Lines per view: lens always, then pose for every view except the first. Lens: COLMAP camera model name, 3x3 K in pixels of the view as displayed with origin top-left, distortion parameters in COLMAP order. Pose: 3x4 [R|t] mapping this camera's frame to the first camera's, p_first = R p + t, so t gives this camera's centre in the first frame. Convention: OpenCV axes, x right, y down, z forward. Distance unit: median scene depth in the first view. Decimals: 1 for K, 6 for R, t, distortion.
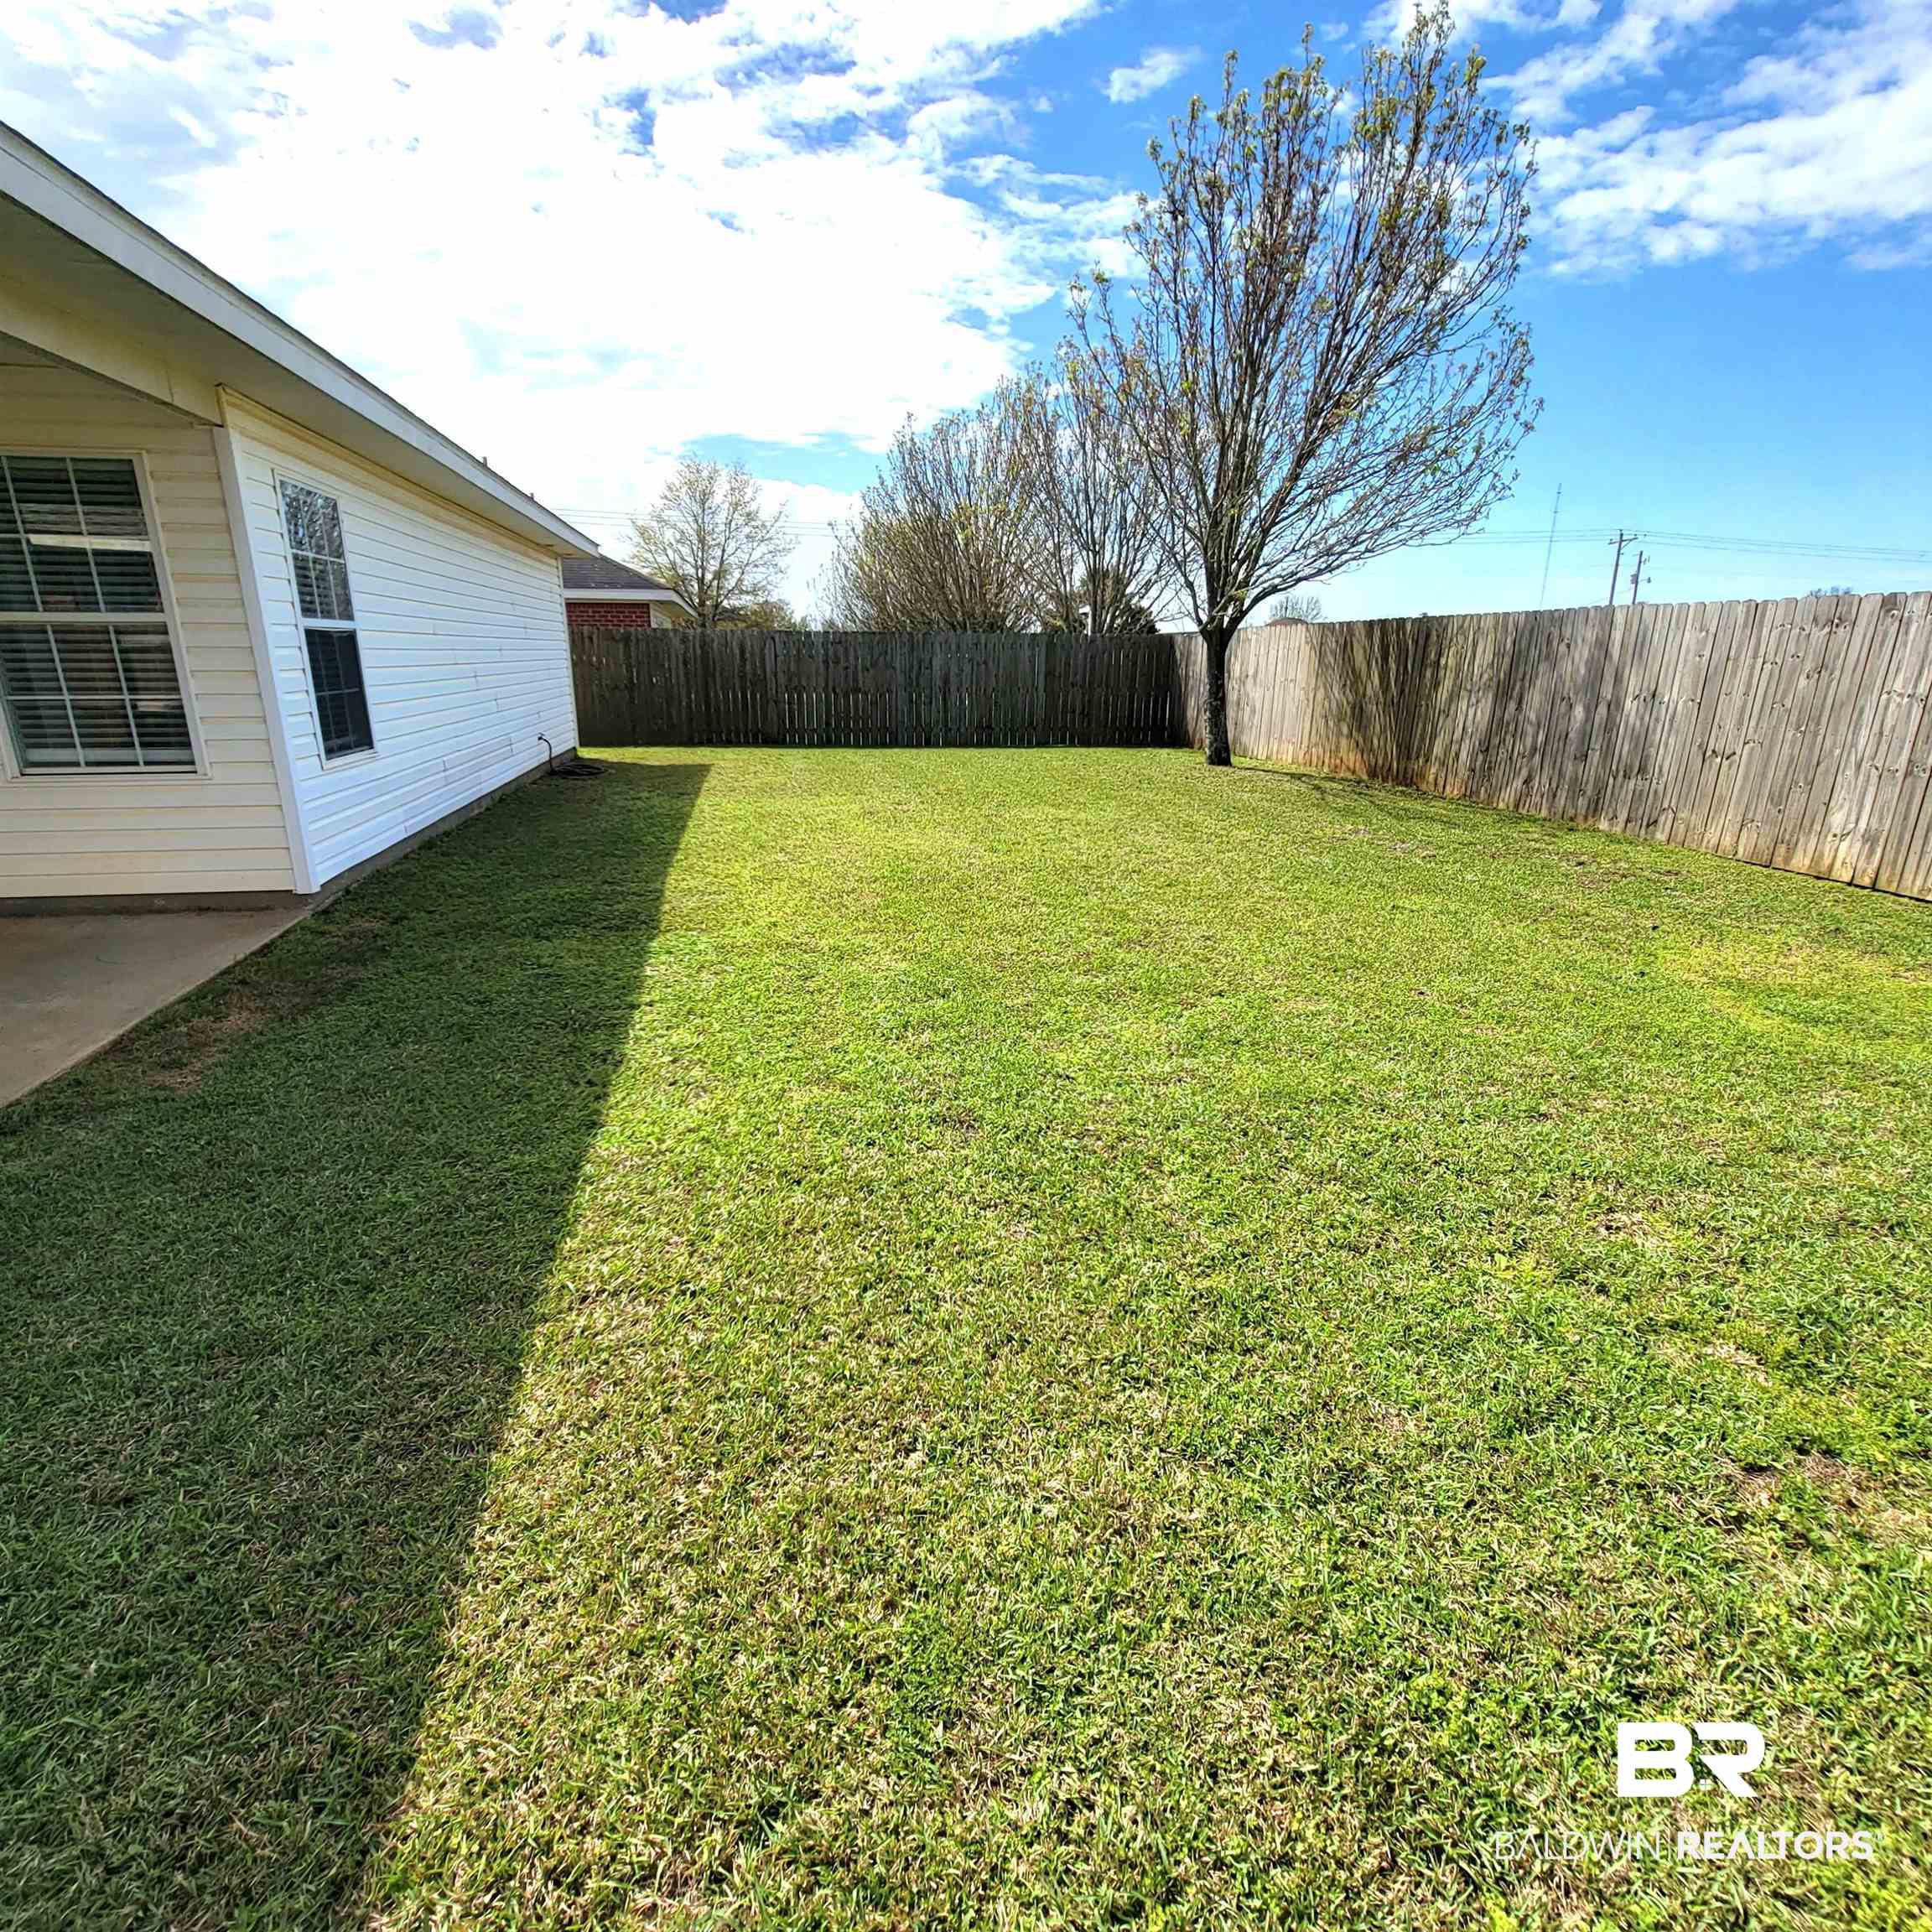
lens RADIAL K [[1047.1, 0, 956.6], [0, 1047.1, 974.4], [0, 0, 1]] dist [0.003356, -0.002042]
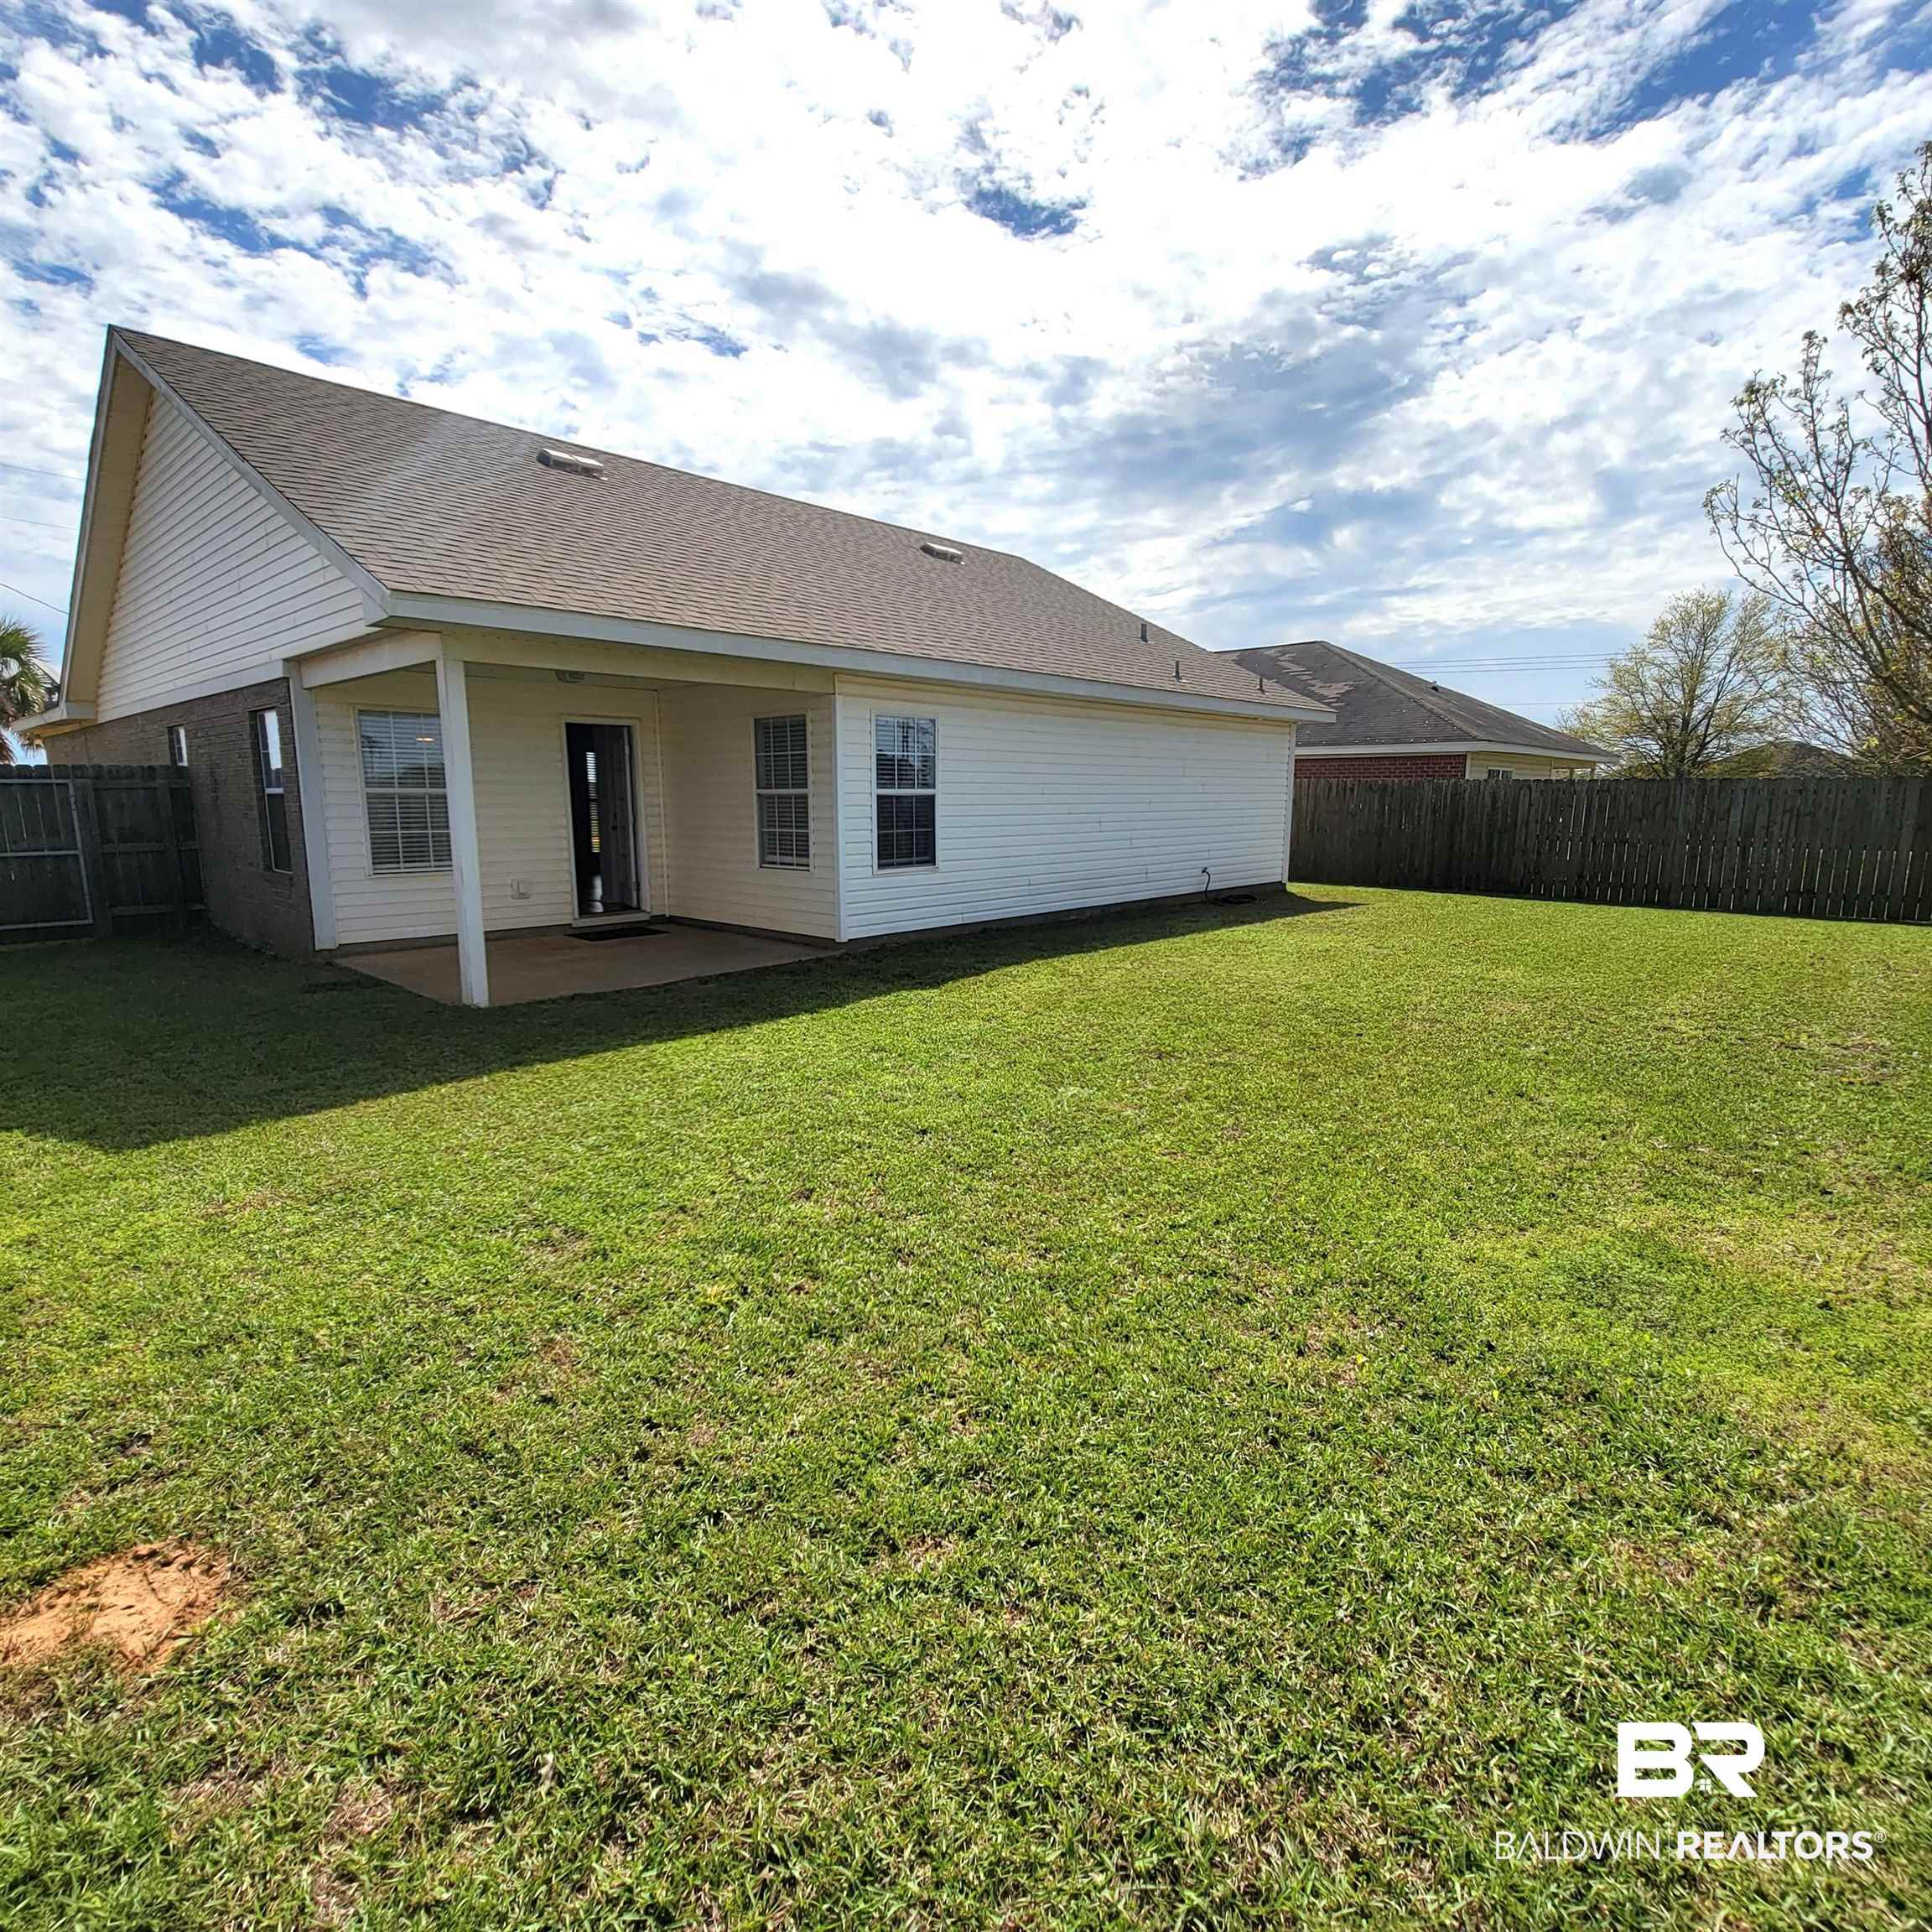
lens RADIAL K [[1047.1, 0, 962.7], [0, 1047.1, 971.9], [0, 0, 1]] dist [0.003356, -0.002042]
pose [[0.605142, 0.130429, -0.785361, 0.593312], [-0.230941, 0.972830, -0.016383, -0.035473], [0.761886, 0.191287, 0.618821, 0.067226]]
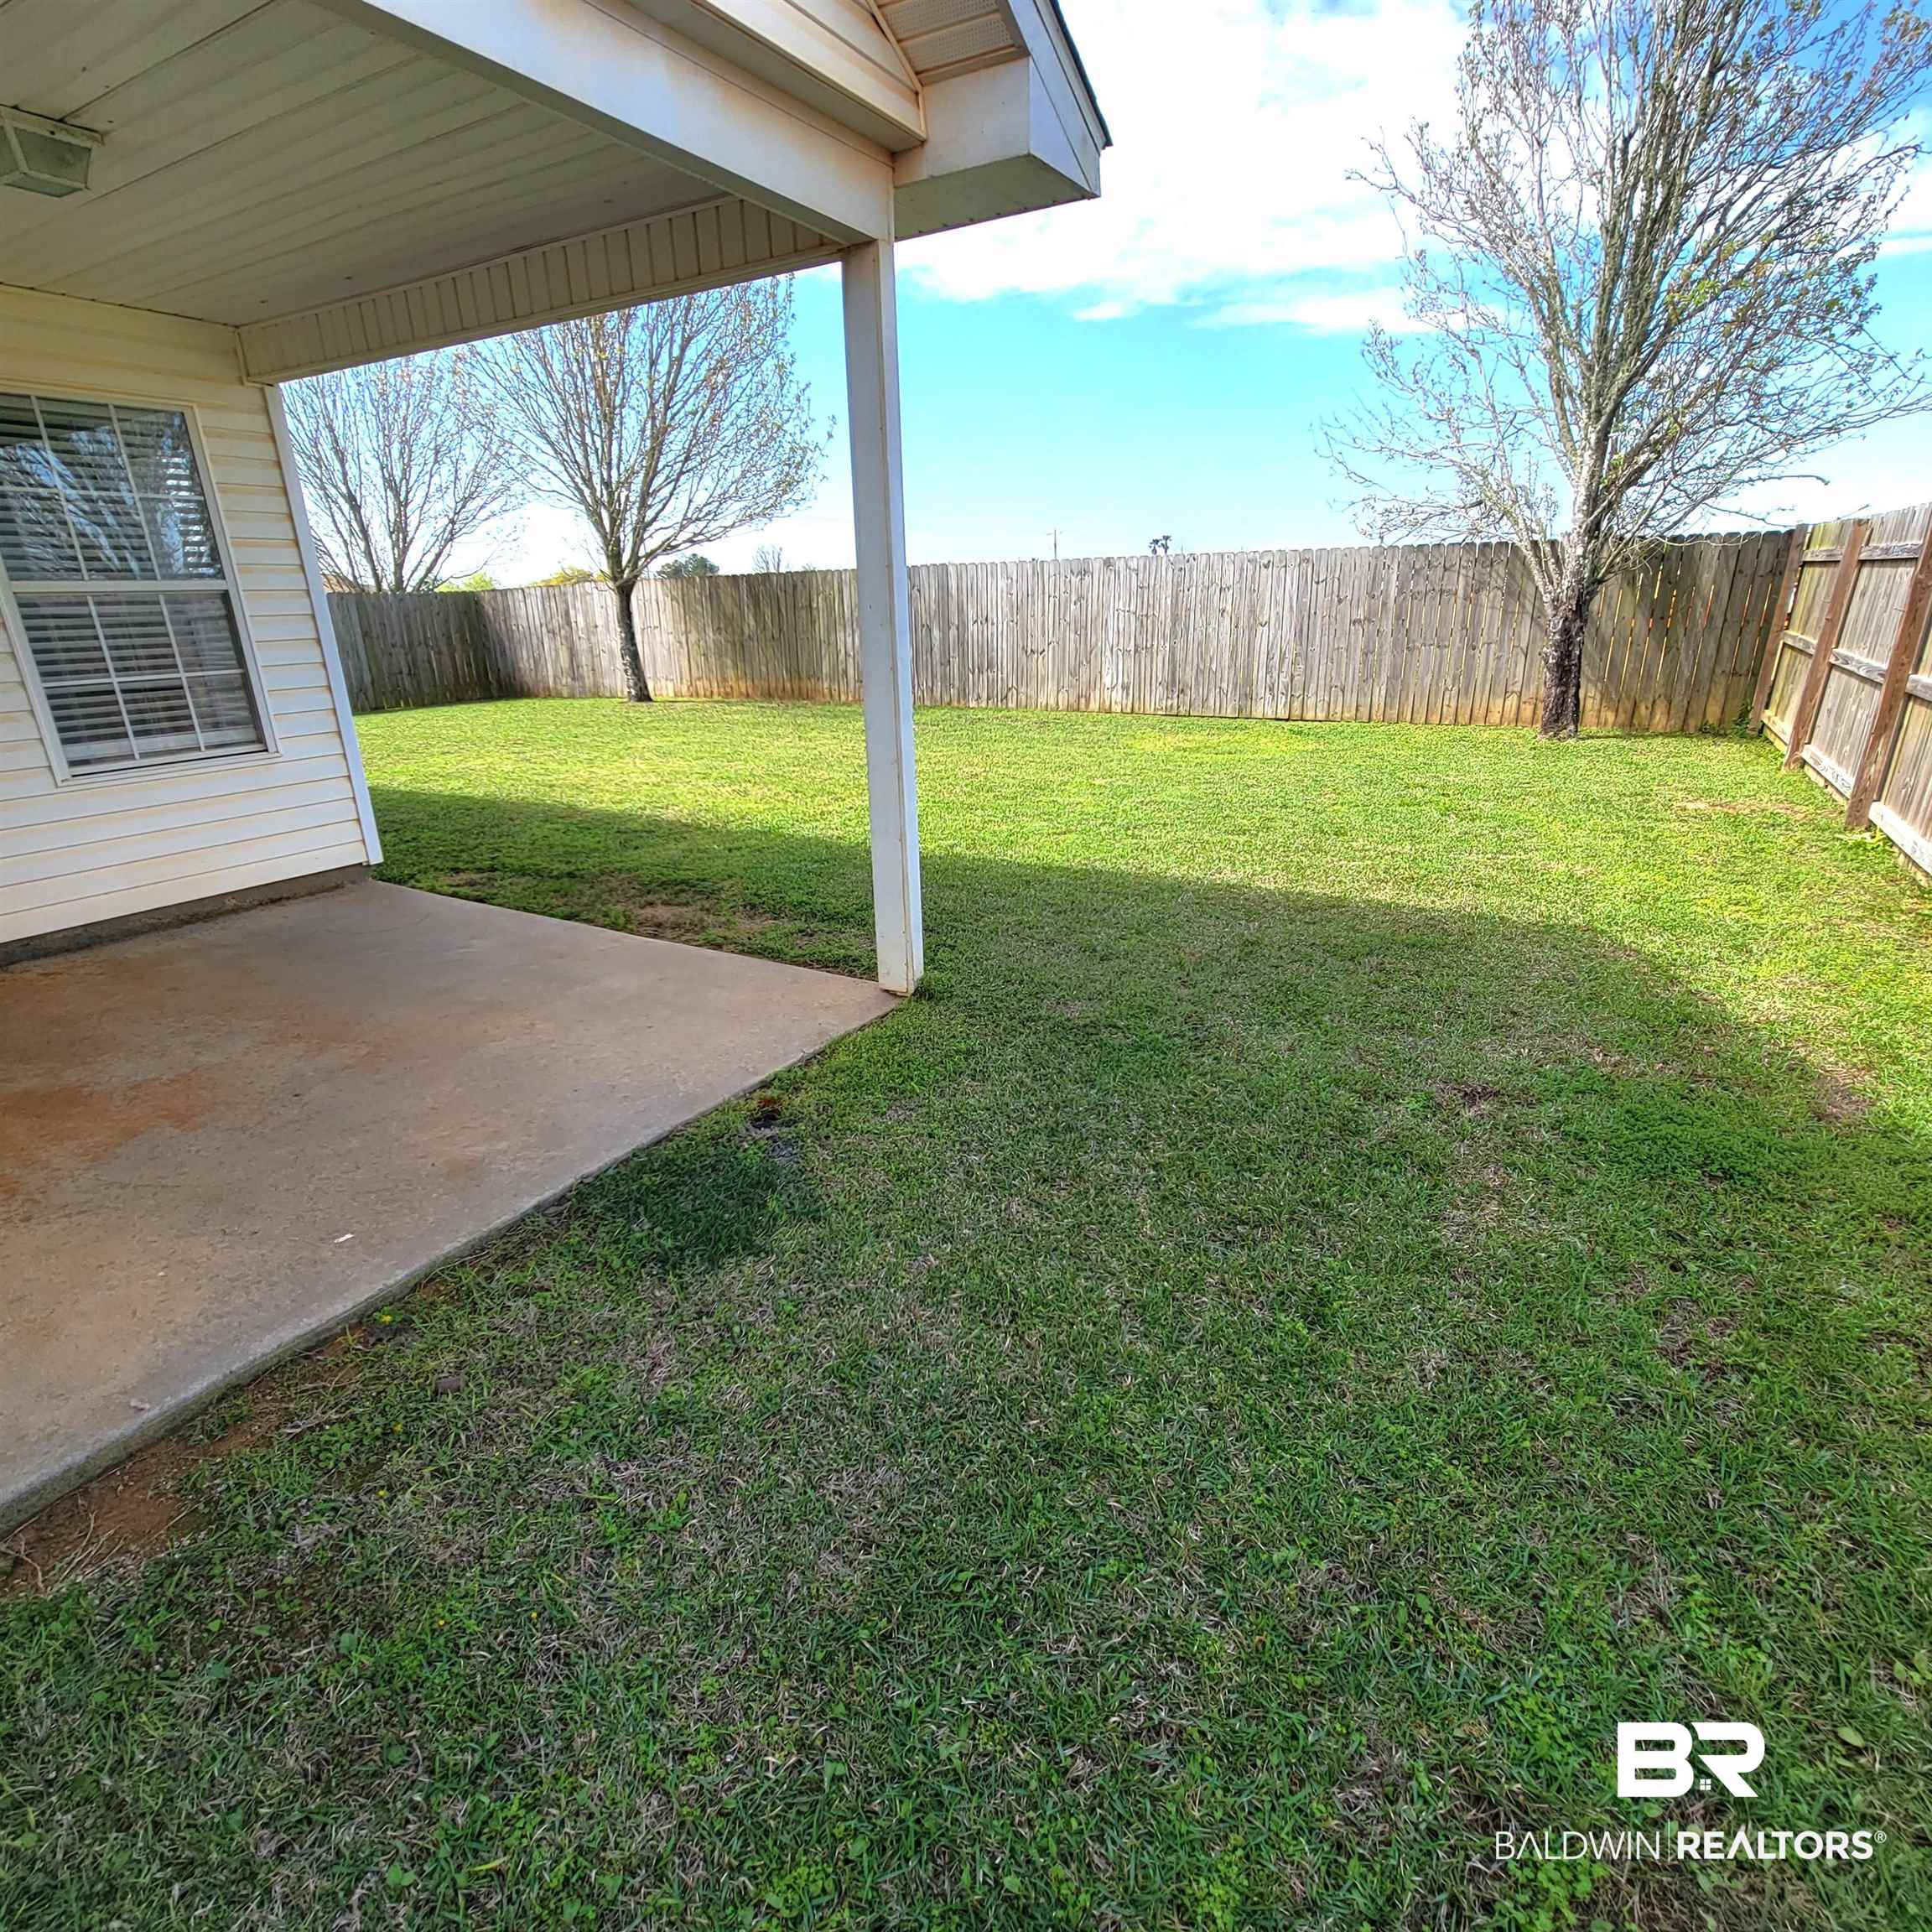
lens RADIAL K [[1047.1, 0, 962.9], [0, 1047.1, 964.7], [0, 0, 1]] dist [0.003356, -0.002042]
pose [[0.649915, -0.274521, 0.708695, -0.695453], [0.252259, 0.957540, 0.139578, 0.011434], [-0.716921, 0.088061, 0.691570, -0.053232]]
